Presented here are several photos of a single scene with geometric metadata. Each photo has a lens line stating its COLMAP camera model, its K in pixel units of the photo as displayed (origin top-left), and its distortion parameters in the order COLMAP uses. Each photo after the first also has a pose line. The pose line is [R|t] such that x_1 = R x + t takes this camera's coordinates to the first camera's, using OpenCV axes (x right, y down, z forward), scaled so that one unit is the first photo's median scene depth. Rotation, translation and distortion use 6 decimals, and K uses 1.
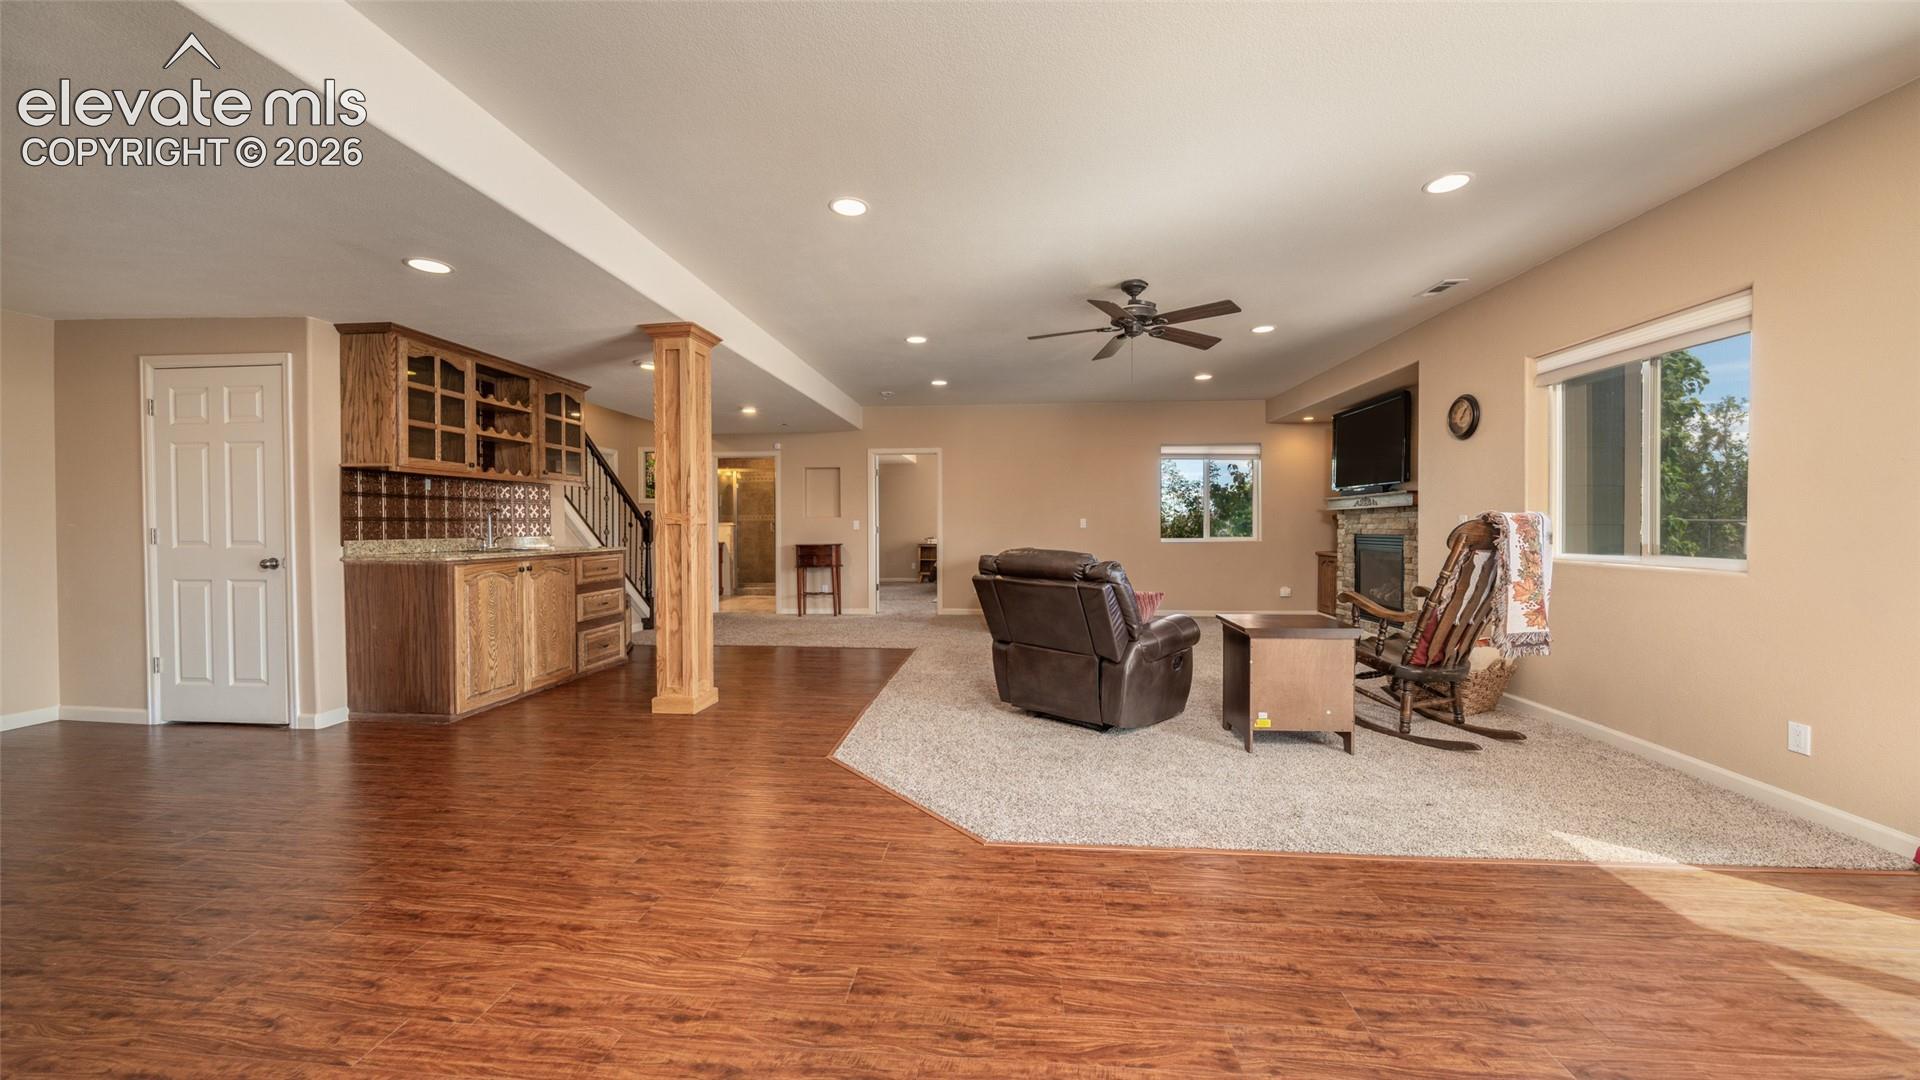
lens RADIAL K [[660.3, 0, 963.0], [0, 660.3, 534.0], [0, 0, 1]] dist [-0.005956, -0.000118]
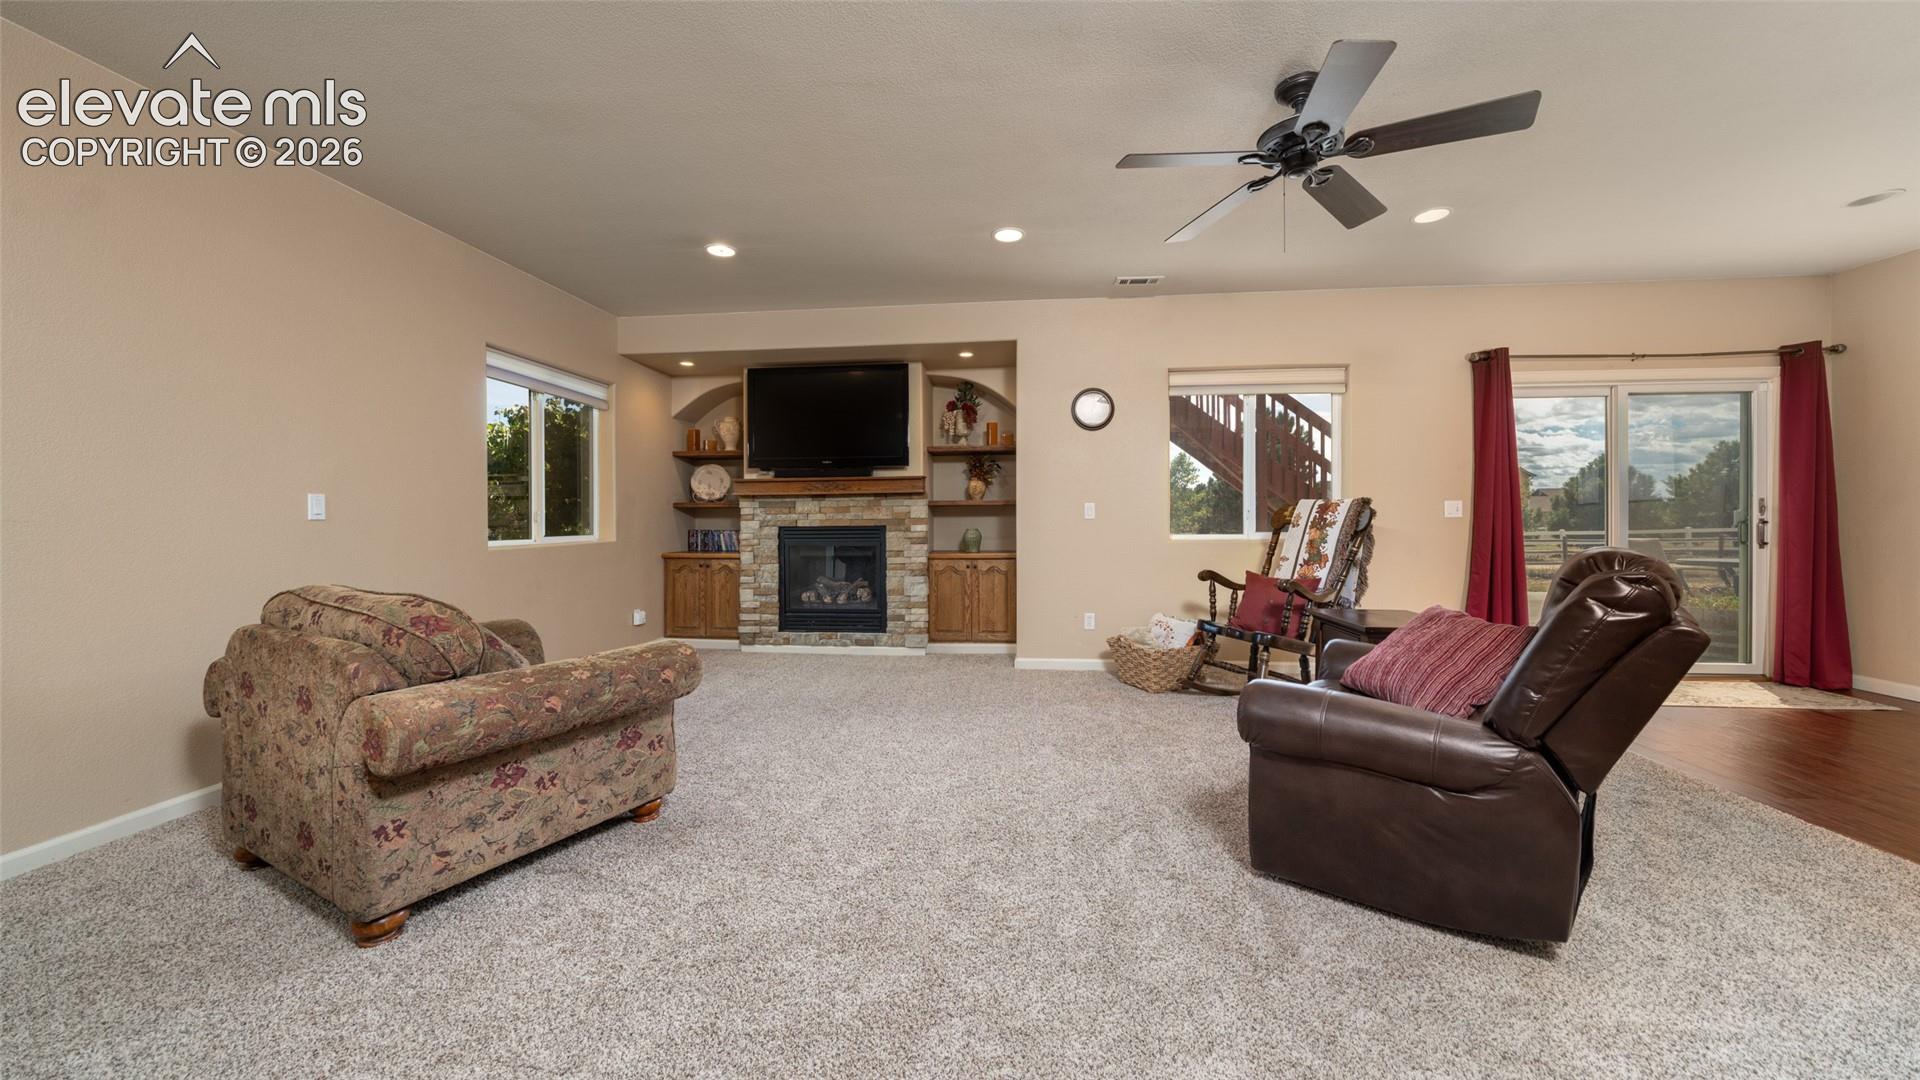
lens RADIAL K [[660.3, 0, 956.0], [0, 660.3, 524.7], [0, 0, 1]] dist [-0.005956, -0.000118]
pose [[0.020486, -0.005937, 0.999773, -0.297660], [0.021867, 0.999746, 0.005489, -0.003013], [-0.999551, 0.021749, 0.020611, 1.159629]]
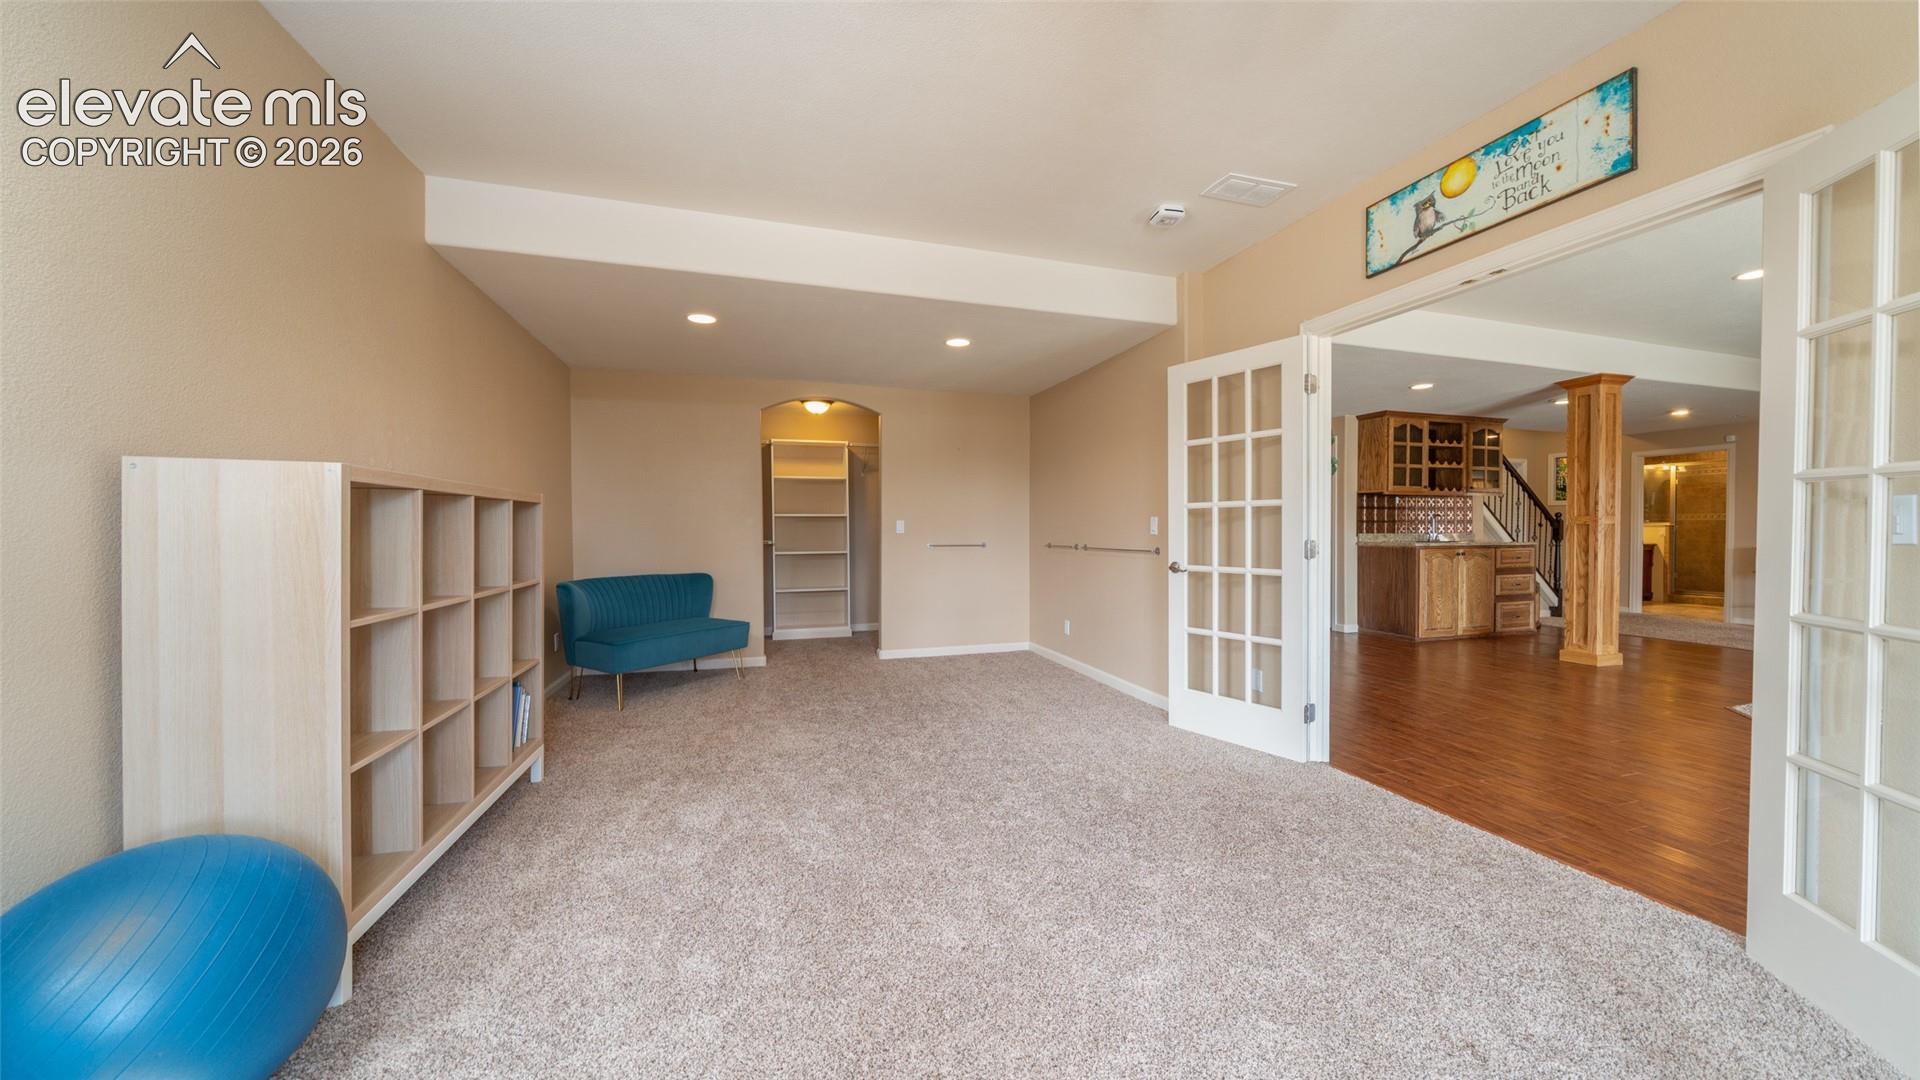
lens RADIAL K [[660.3, 0, 968.5], [0, 660.3, 537.5], [0, 0, 1]] dist [-0.005956, -0.000118]
pose [[0.385785, 0.017545, -0.922422, 0.275906], [-0.012498, 0.999827, 0.013791, 0.007800], [0.922504, 0.006208, 0.385937, -0.590063]]
